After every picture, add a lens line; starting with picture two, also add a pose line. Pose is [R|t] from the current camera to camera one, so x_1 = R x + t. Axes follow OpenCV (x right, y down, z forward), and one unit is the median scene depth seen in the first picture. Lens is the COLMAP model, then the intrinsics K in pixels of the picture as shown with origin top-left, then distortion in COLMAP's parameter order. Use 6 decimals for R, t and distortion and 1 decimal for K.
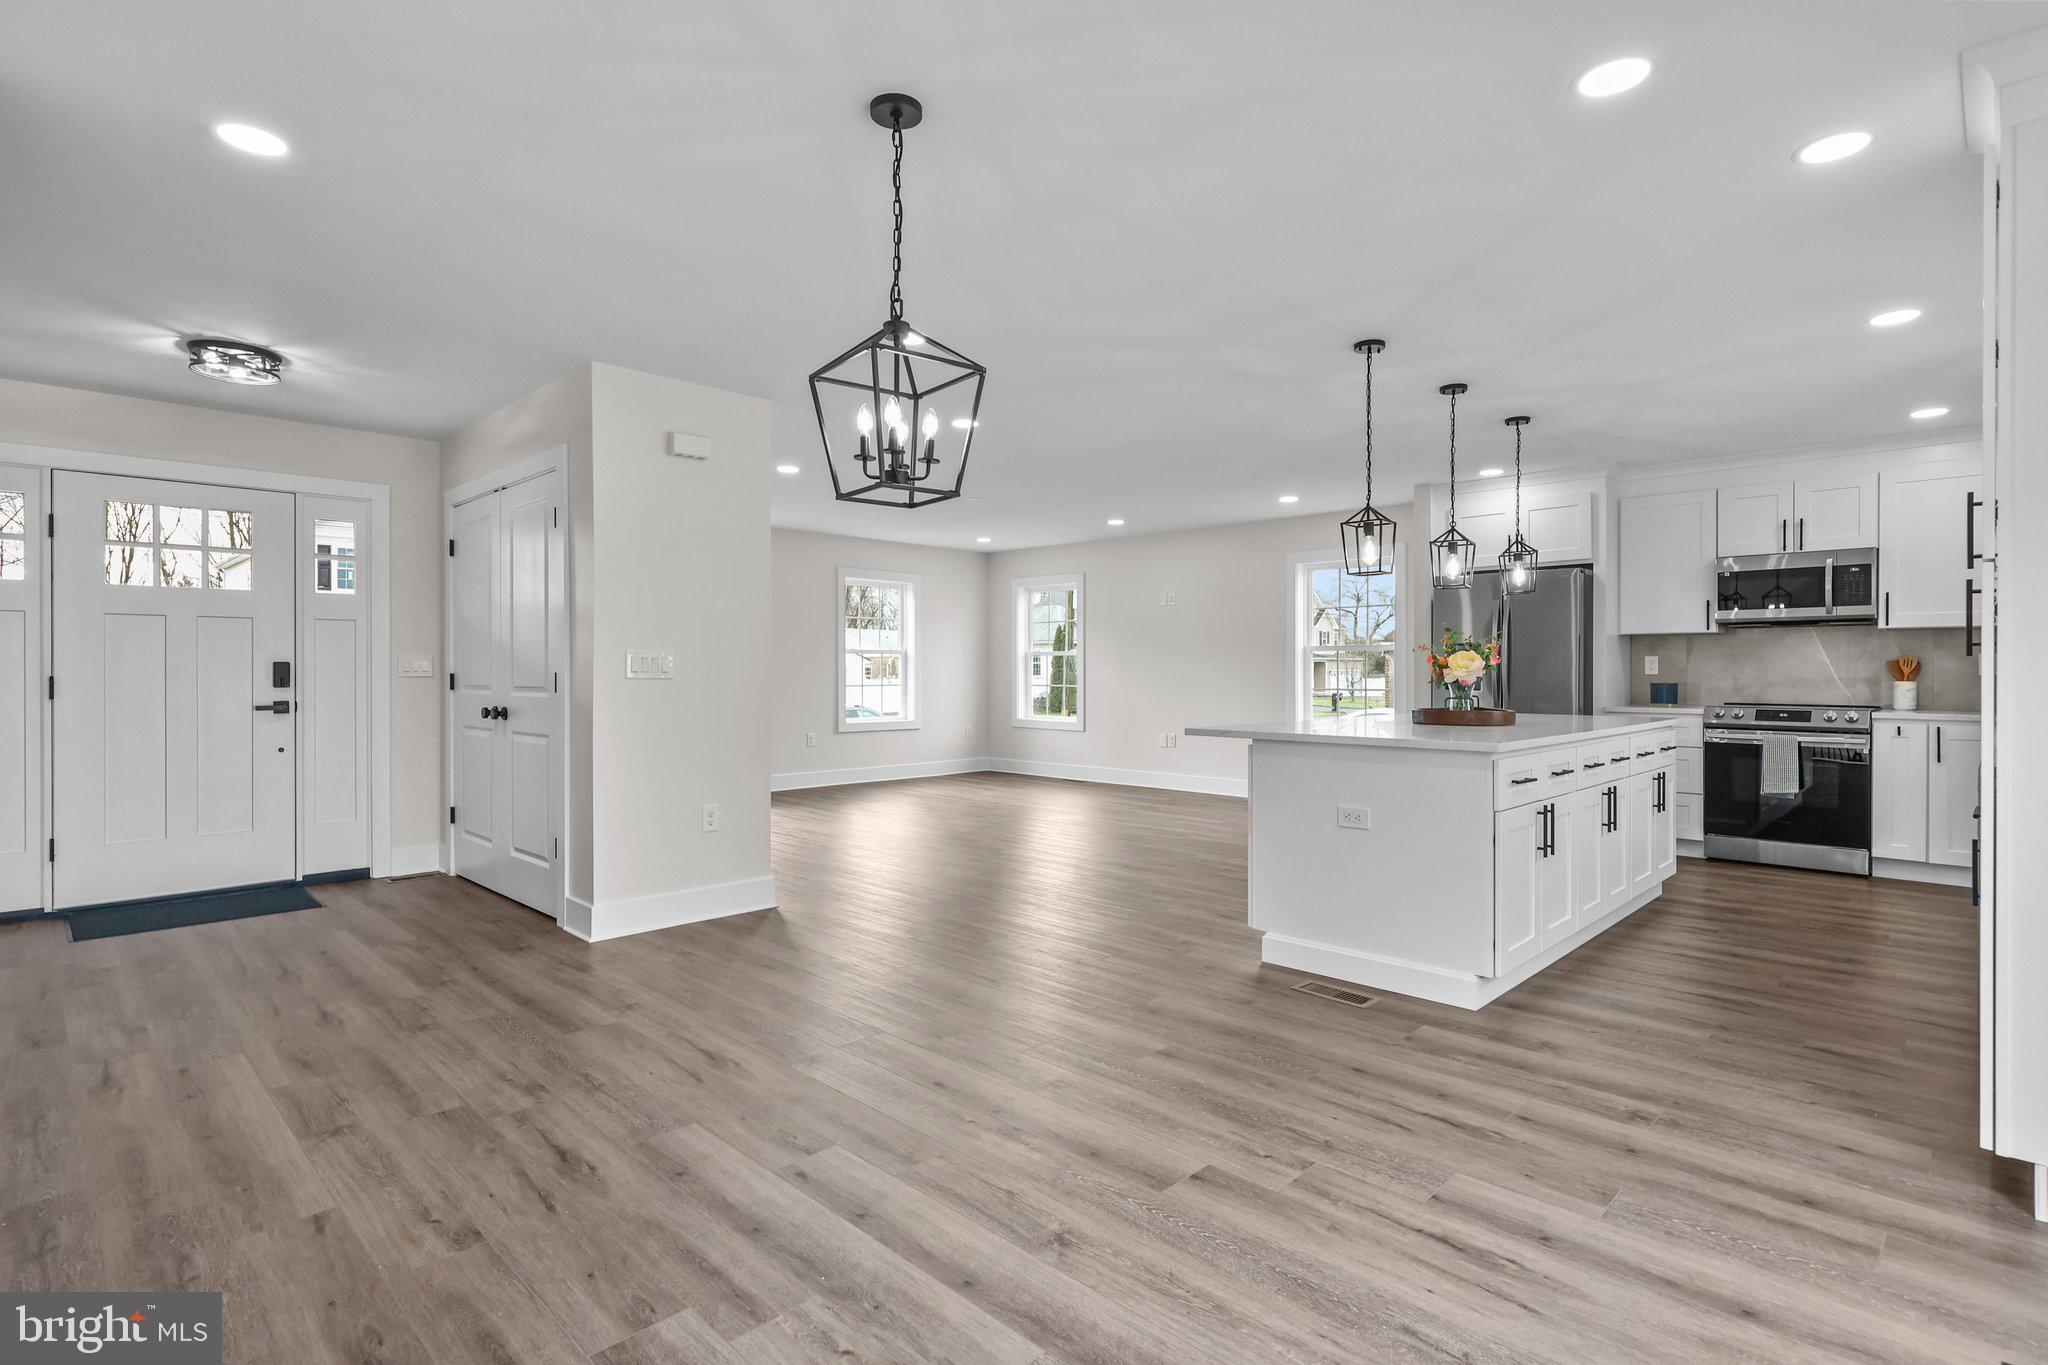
lens RADIAL K [[1008.4, 0, 1025.4], [0, 1008.4, 672.2], [0, 0, 1]] dist [-0.000116, 0.002050]
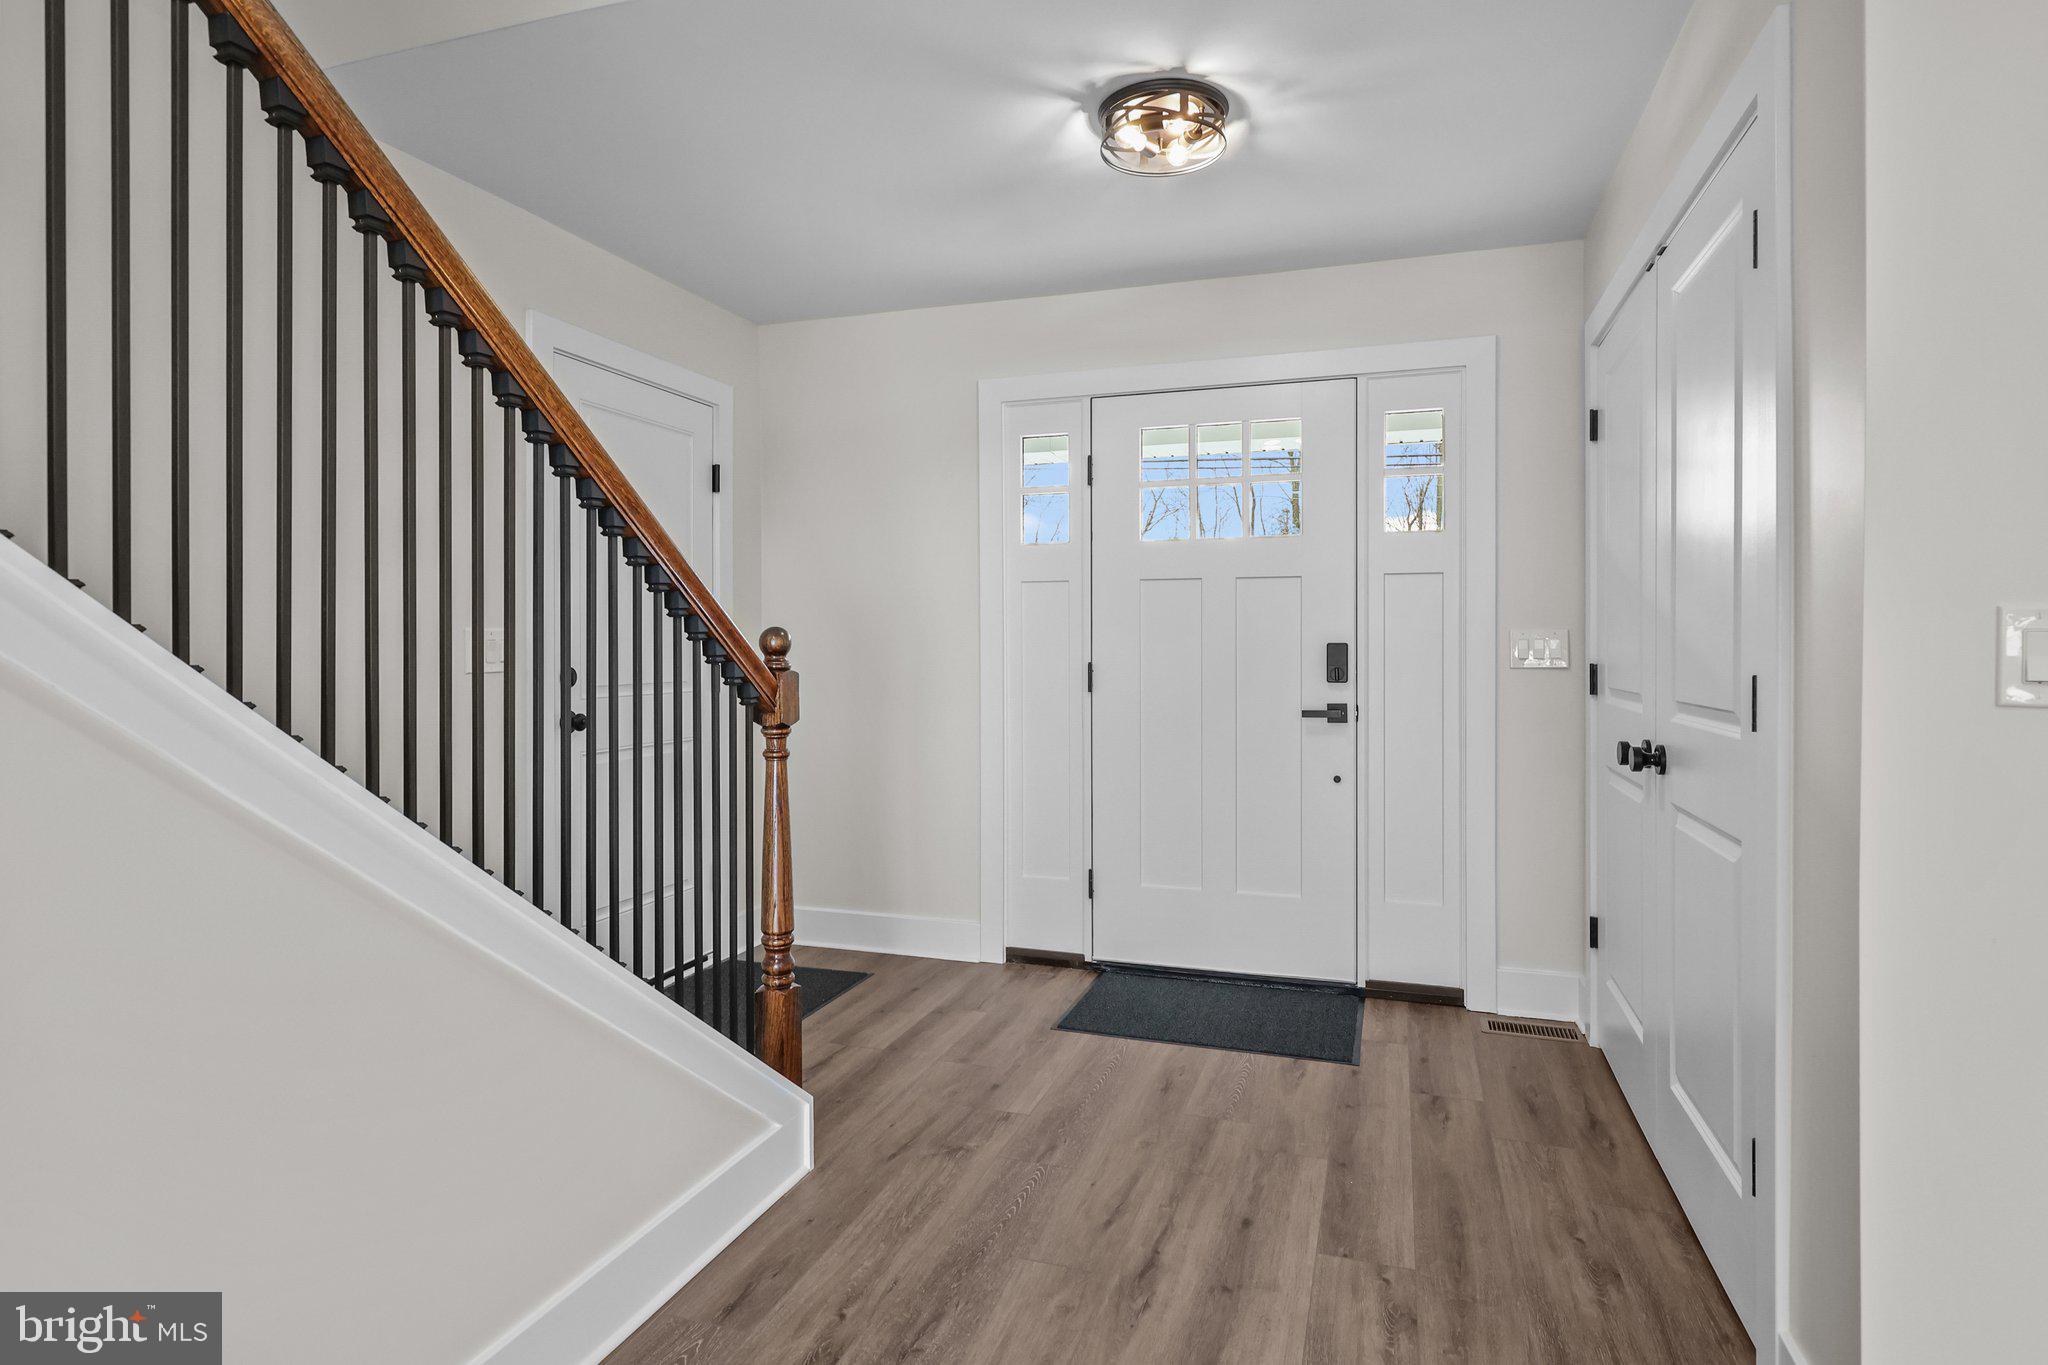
lens RADIAL K [[1092.1, 0, 1029.5], [0, 1092.1, 653.1], [0, 0, 1]] dist [0.005025, -0.000180]
pose [[0.438489, 0.009171, -0.898690, -0.186489], [-0.004693, 0.999958, 0.007914, -0.008056], [0.898724, 0.000748, 0.438514, 0.489979]]
